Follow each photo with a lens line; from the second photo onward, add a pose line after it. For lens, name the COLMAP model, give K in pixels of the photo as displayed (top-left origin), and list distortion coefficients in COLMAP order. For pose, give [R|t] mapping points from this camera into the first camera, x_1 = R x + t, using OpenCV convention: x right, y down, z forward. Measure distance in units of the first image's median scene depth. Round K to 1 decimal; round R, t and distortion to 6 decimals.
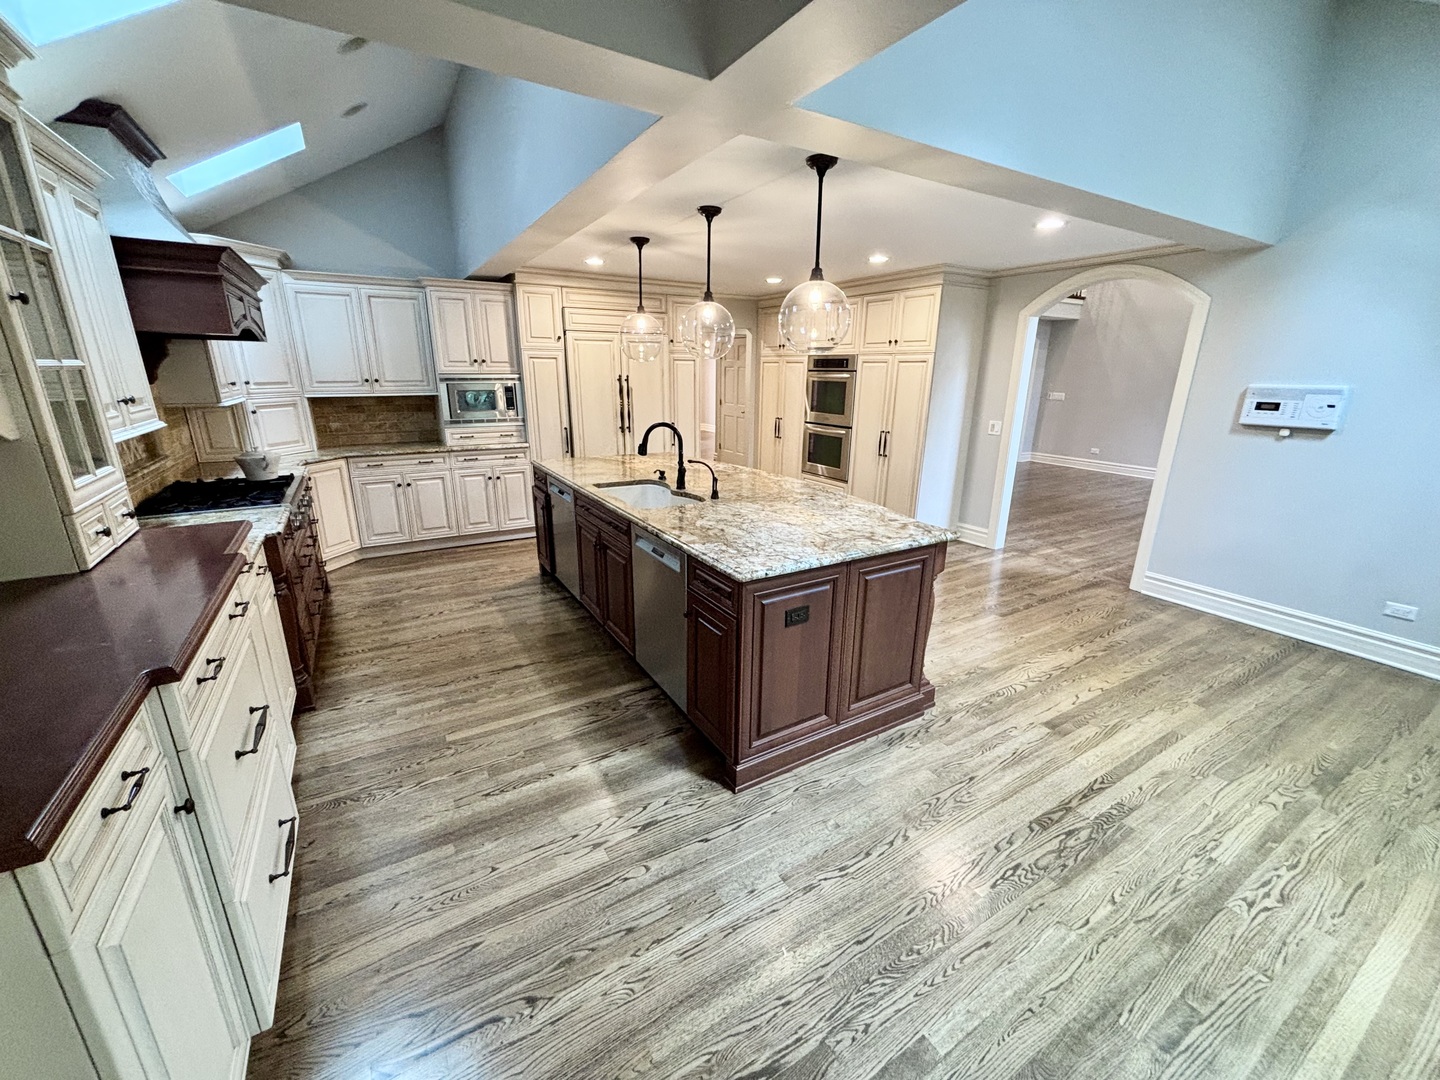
lens RADIAL K [[578.4, 0, 714.8], [0, 578.4, 543.1], [0, 0, 1]] dist [0.002227, -0.000084]
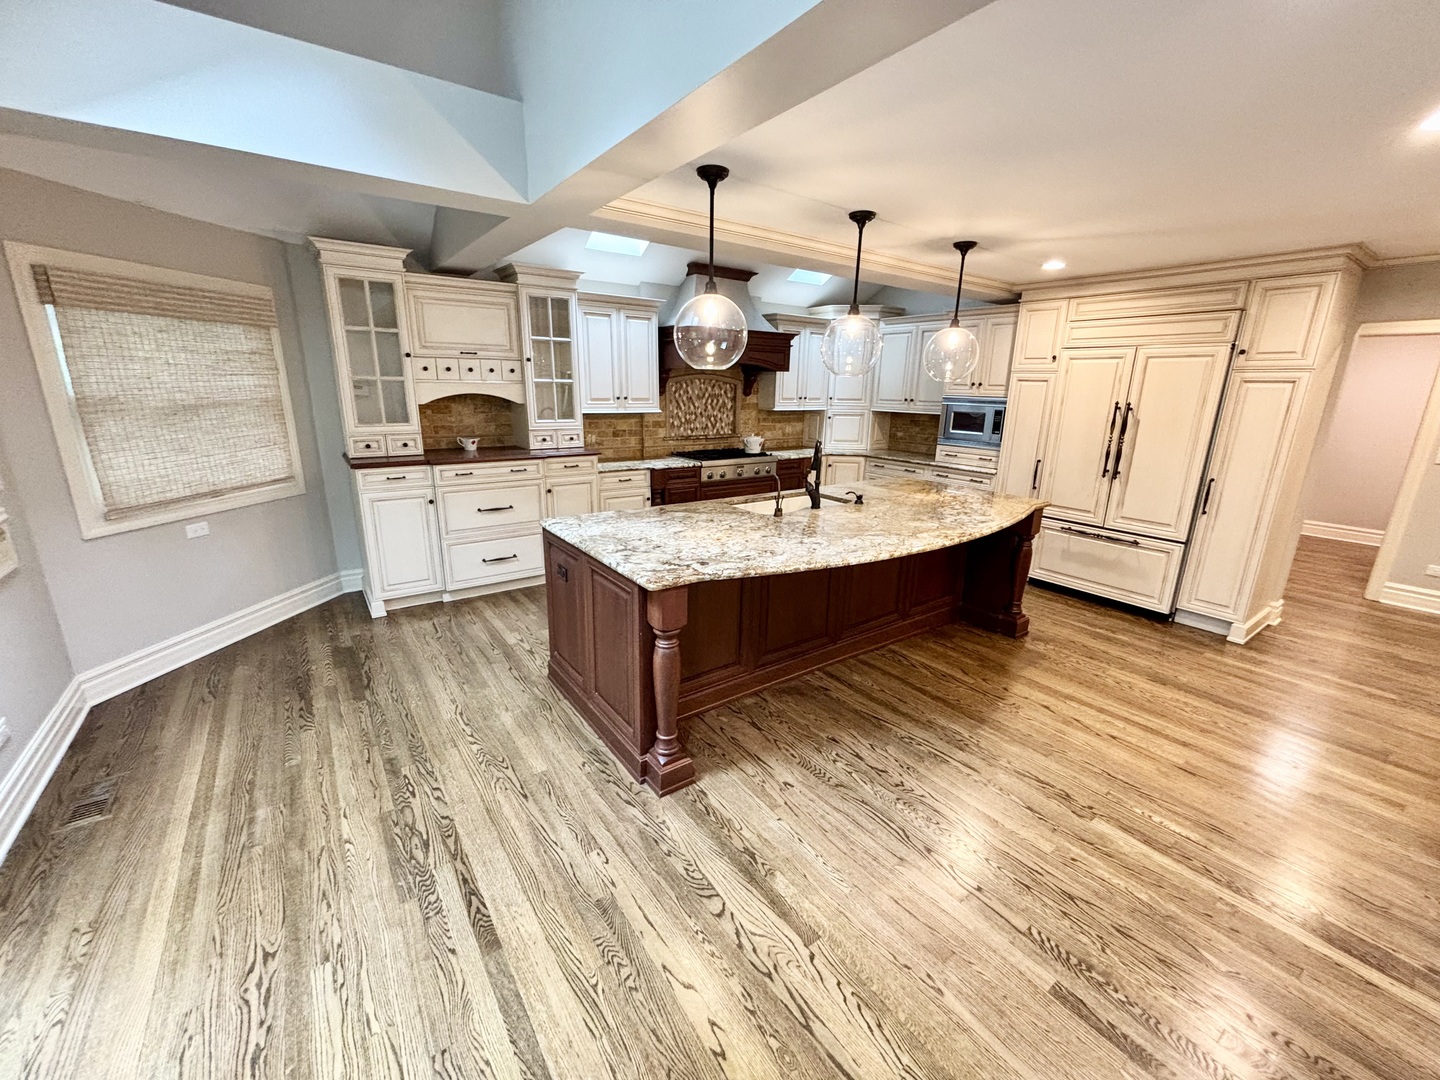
lens RADIAL K [[578.4, 0, 714.8], [0, 578.4, 543.1], [0, 0, 1]] dist [0.002227, -0.000084]
pose [[0.082649, 0.259552, -0.962186, 1.388064], [-0.307349, 0.925065, 0.223138, -0.324144], [0.948001, 0.277285, 0.156229, 1.106310]]
